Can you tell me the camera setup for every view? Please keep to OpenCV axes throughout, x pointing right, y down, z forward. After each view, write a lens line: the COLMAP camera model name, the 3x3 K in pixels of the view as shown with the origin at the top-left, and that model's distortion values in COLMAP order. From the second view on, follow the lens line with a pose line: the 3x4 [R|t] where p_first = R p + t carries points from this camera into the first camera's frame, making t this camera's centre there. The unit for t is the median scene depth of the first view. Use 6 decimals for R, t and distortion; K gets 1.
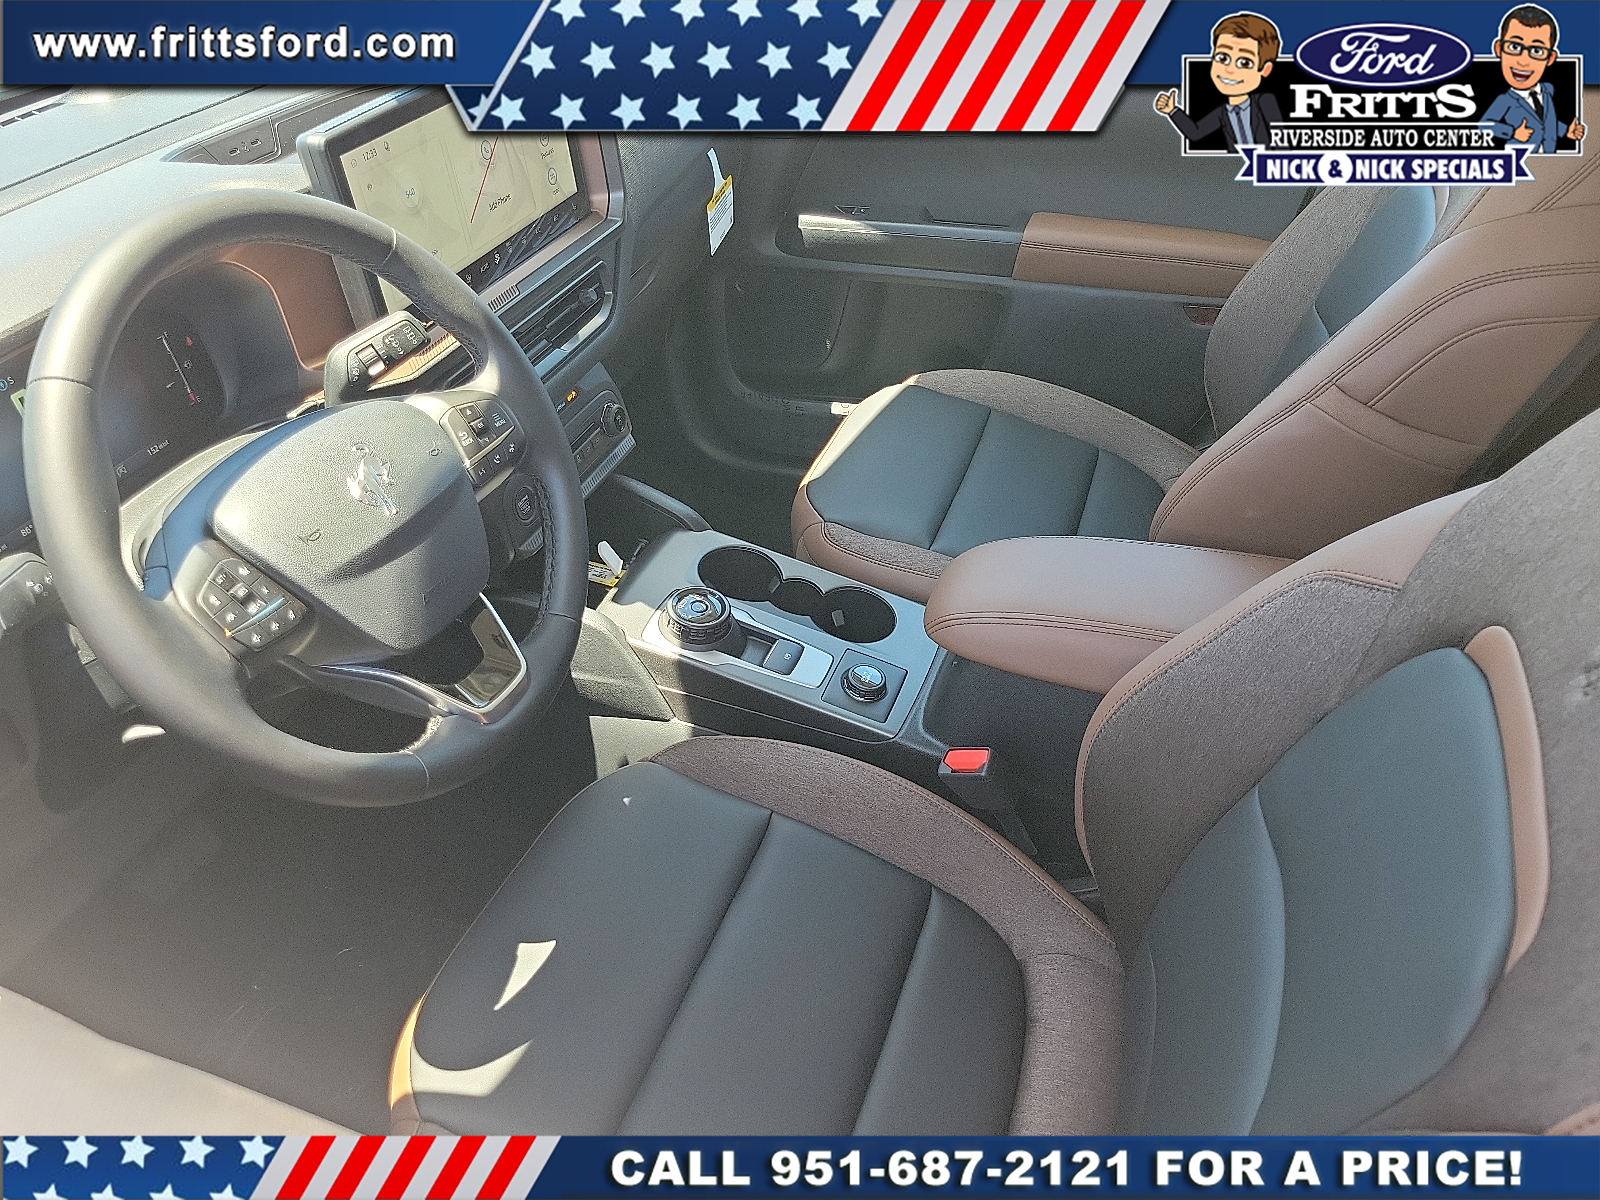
lens RADIAL K [[1199.3, 0, 800.0], [0, 1199.3, 600.0], [0, 0, 1]] dist [-0.001943, 0.000597]
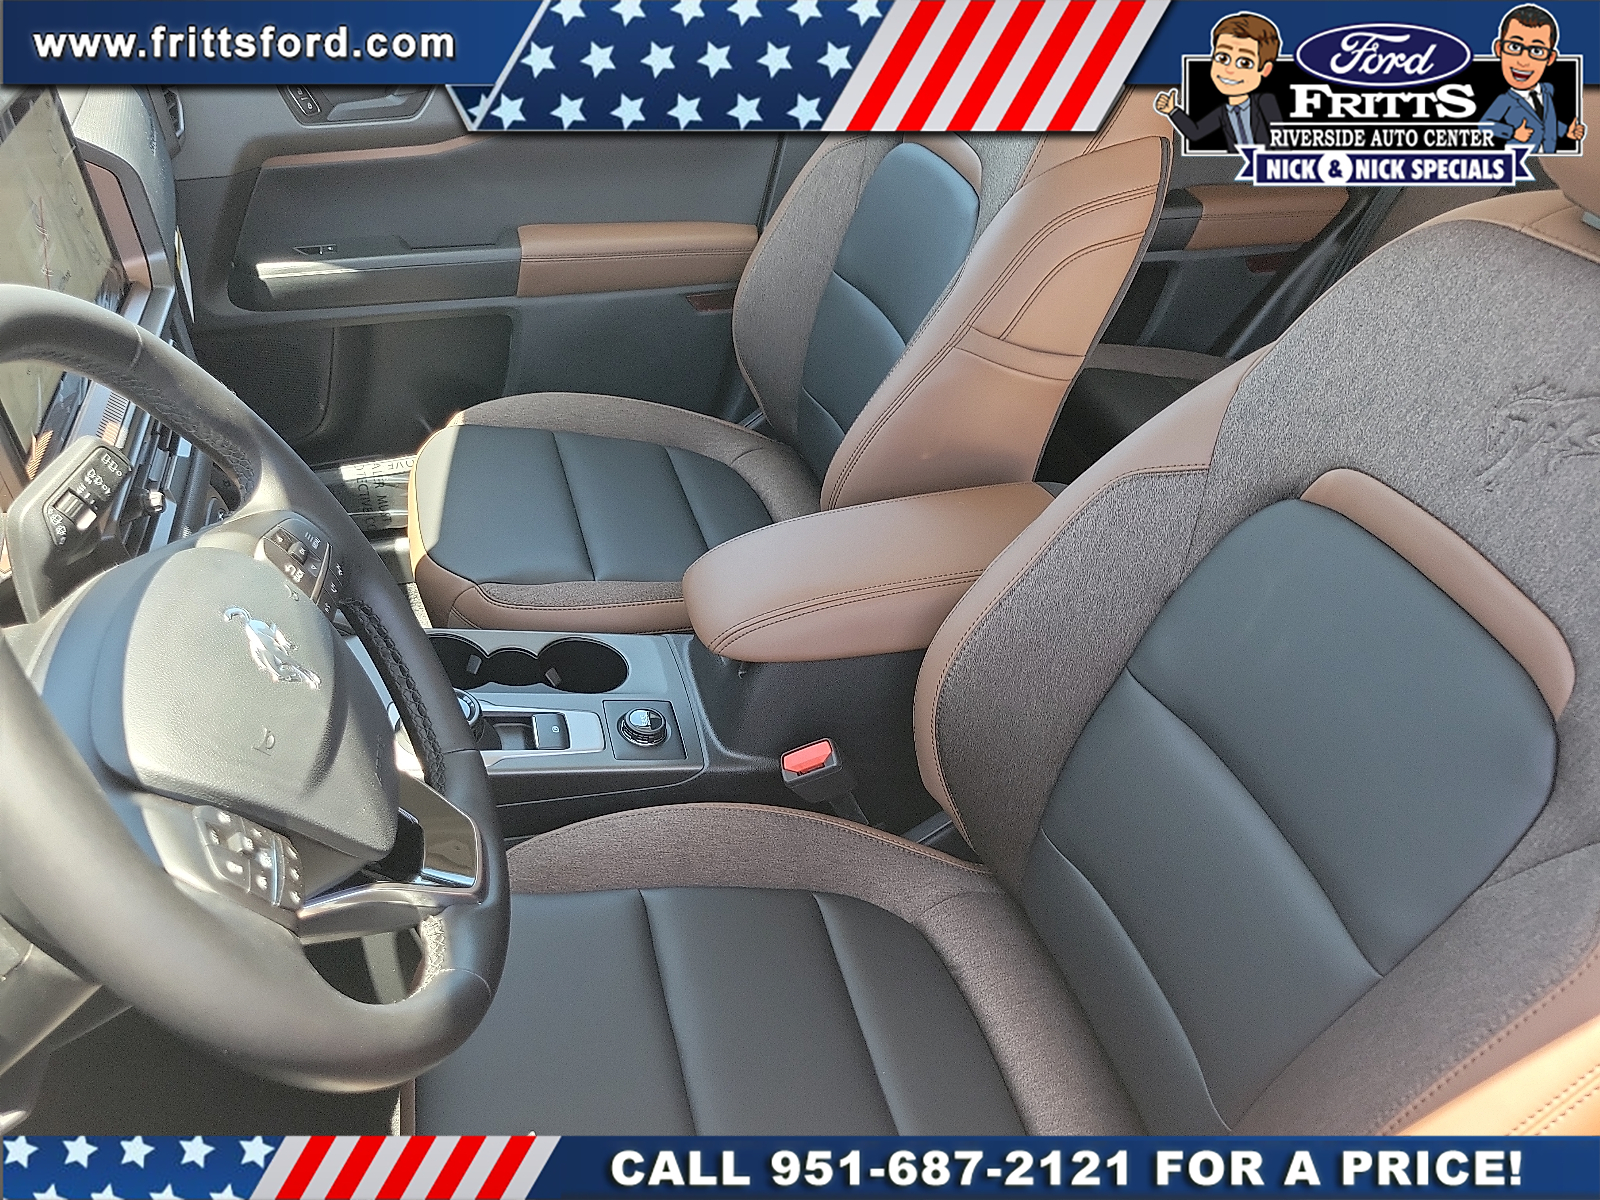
lens RADIAL K [[1199.3, 0, 800.0], [0, 1199.3, 600.0], [0, 0, 1]] dist [-0.001943, 0.000597]
pose [[0.799850, -0.284394, 0.528545, -0.287522], [0.291994, 0.953758, 0.071313, -0.052337], [-0.524385, 0.097292, 0.845905, 0.124782]]
